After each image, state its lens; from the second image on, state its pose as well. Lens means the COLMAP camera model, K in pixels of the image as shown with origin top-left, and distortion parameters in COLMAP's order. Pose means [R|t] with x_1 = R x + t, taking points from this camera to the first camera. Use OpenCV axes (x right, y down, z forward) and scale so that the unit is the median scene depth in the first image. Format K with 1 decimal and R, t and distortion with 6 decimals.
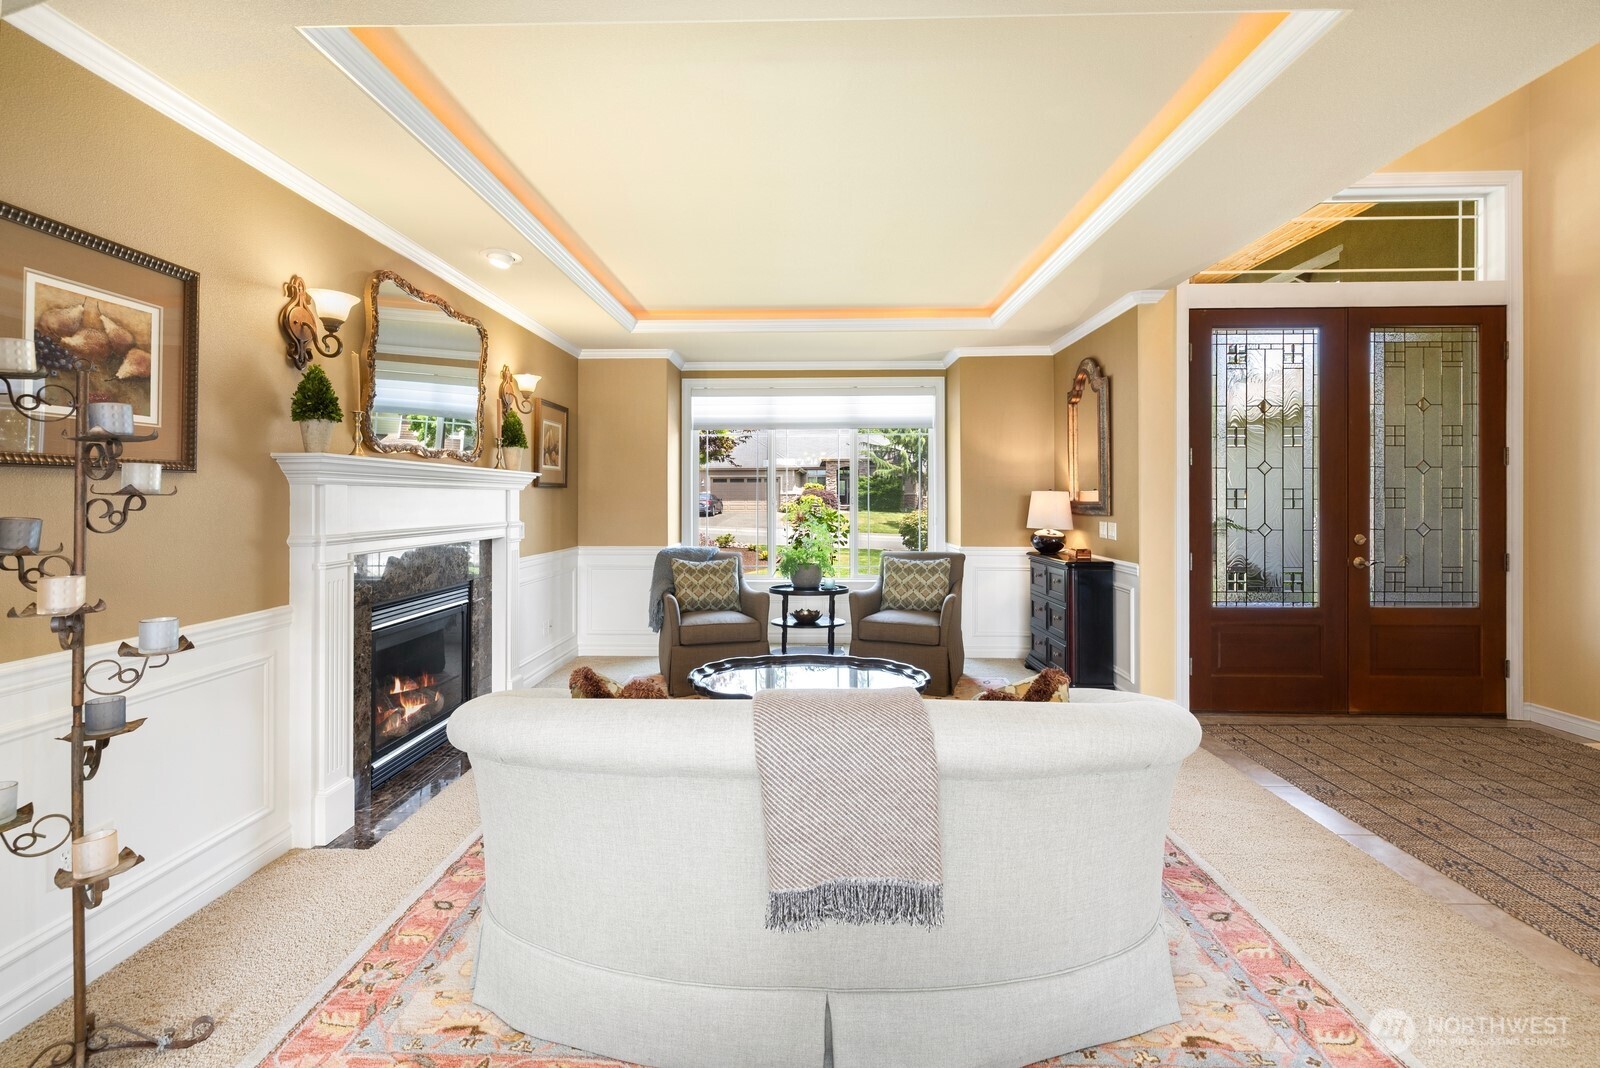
lens RADIAL K [[682.3, 0, 794.8], [0, 682.3, 496.7], [0, 0, 1]] dist [-0.000333, -0.000139]
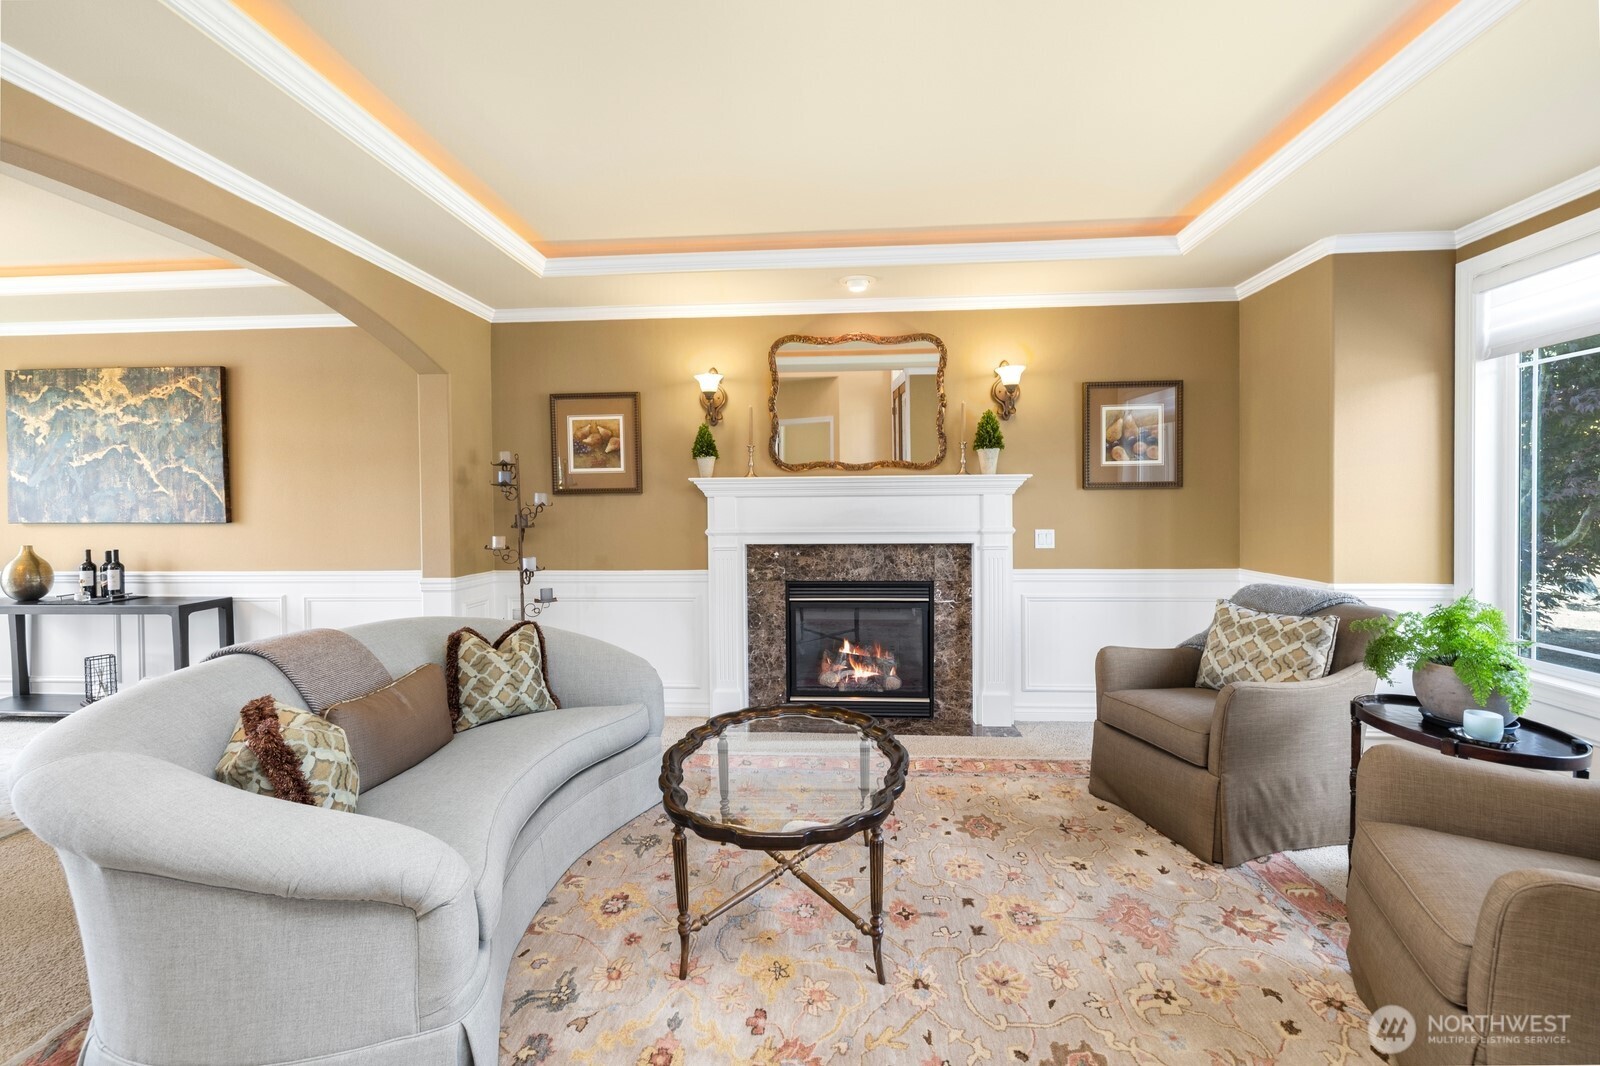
lens RADIAL K [[676.6, 0, 799.0], [0, 676.6, 518.2], [0, 0, 1]] dist [0.001217, 0.000150]
pose [[-0.045153, 0.021538, -0.998748, 0.552273], [0.011188, 0.999716, 0.021053, 0.000776], [0.998917, -0.010223, -0.045381, 0.800104]]
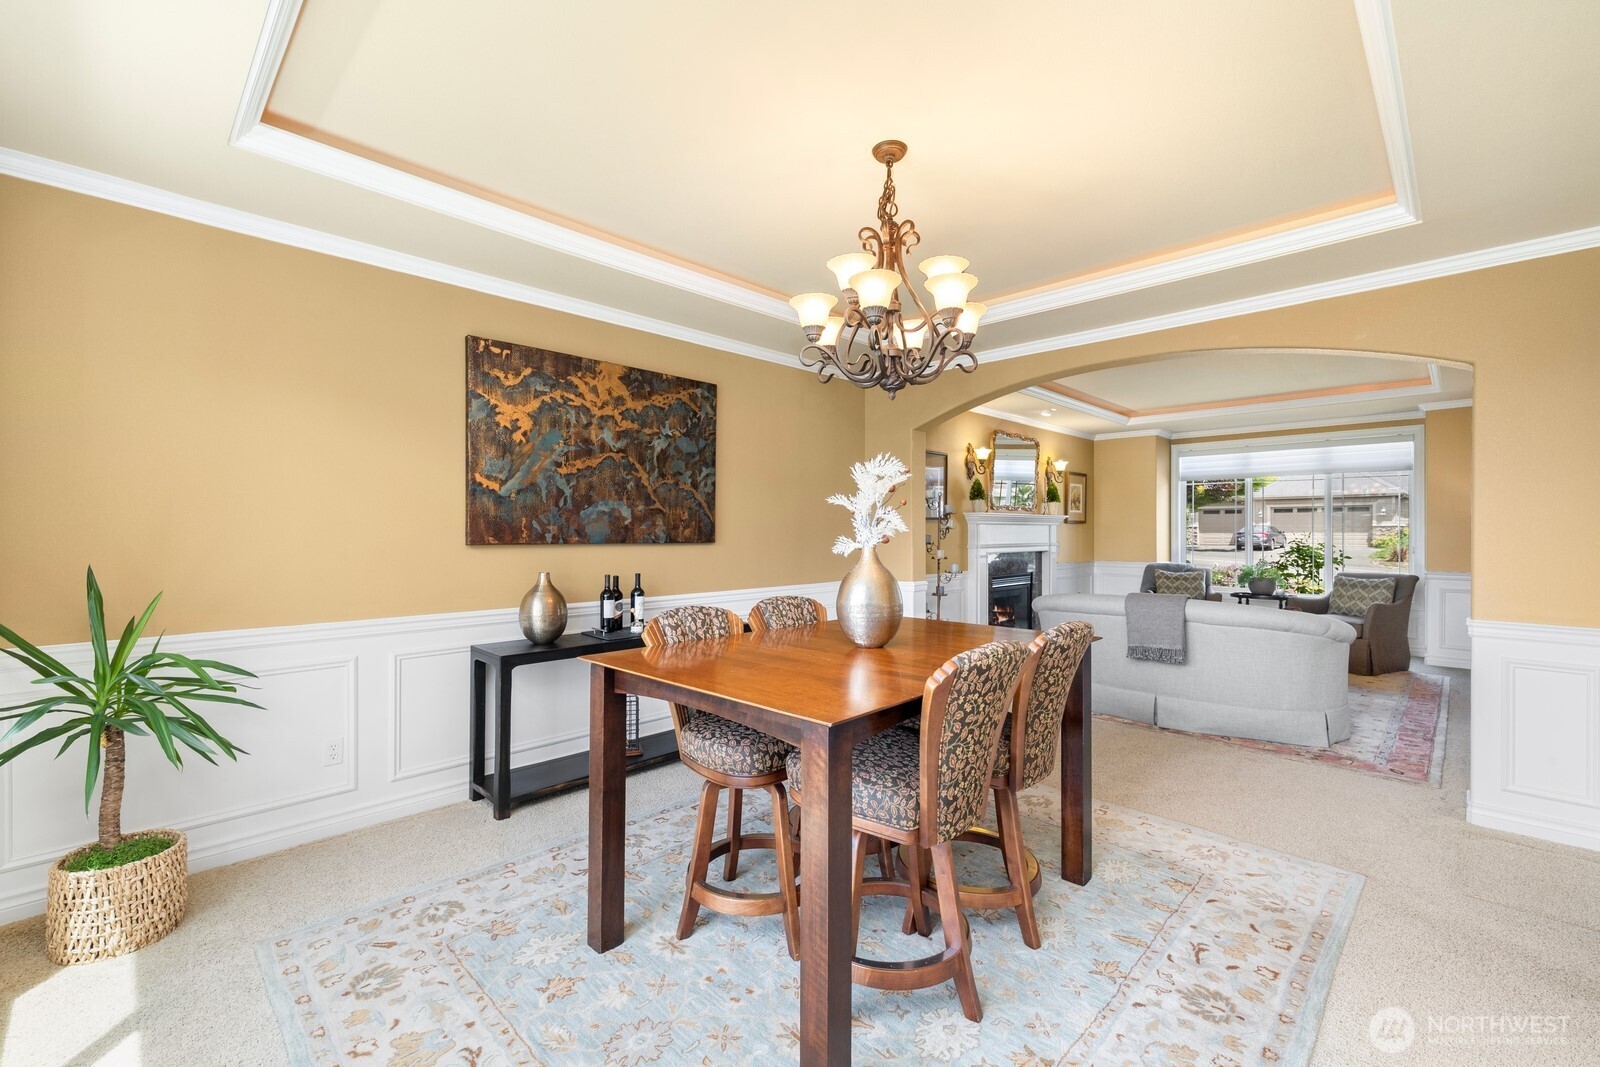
lens RADIAL K [[683.4, 0, 796.9], [0, 683.4, 528.1], [0, 0, 1]] dist [0.000313, 0.000185]
pose [[0.731829, -0.000834, -0.681488, 0.345545], [0.000246, 1.000000, -0.000959, -0.000860], [0.681488, 0.000534, 0.731829, -0.837266]]
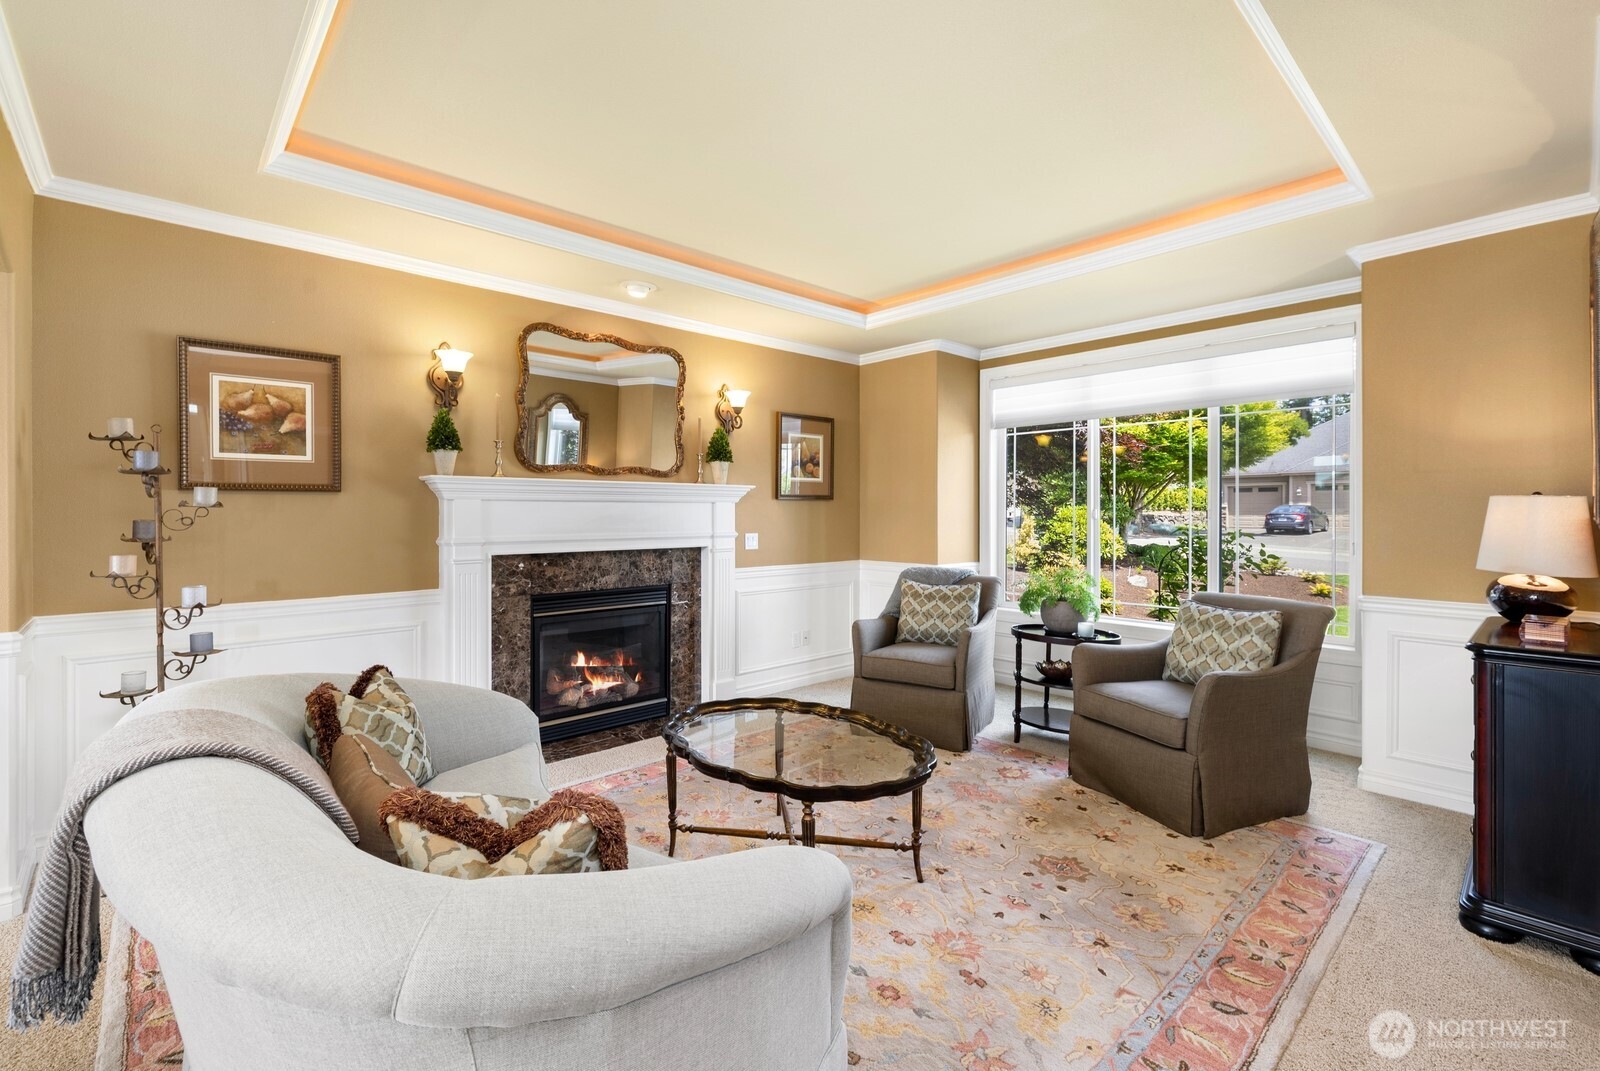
lens RADIAL K [[701.4, 0, 792.8], [0, 701.4, 516.8], [0, 0, 1]] dist [0.000621, 0.000196]
pose [[0.692018, 0.006981, -0.721847, 0.460822], [0.000399, 0.999949, 0.010053, 0.002055], [0.721880, -0.007245, 0.691980, 0.338535]]
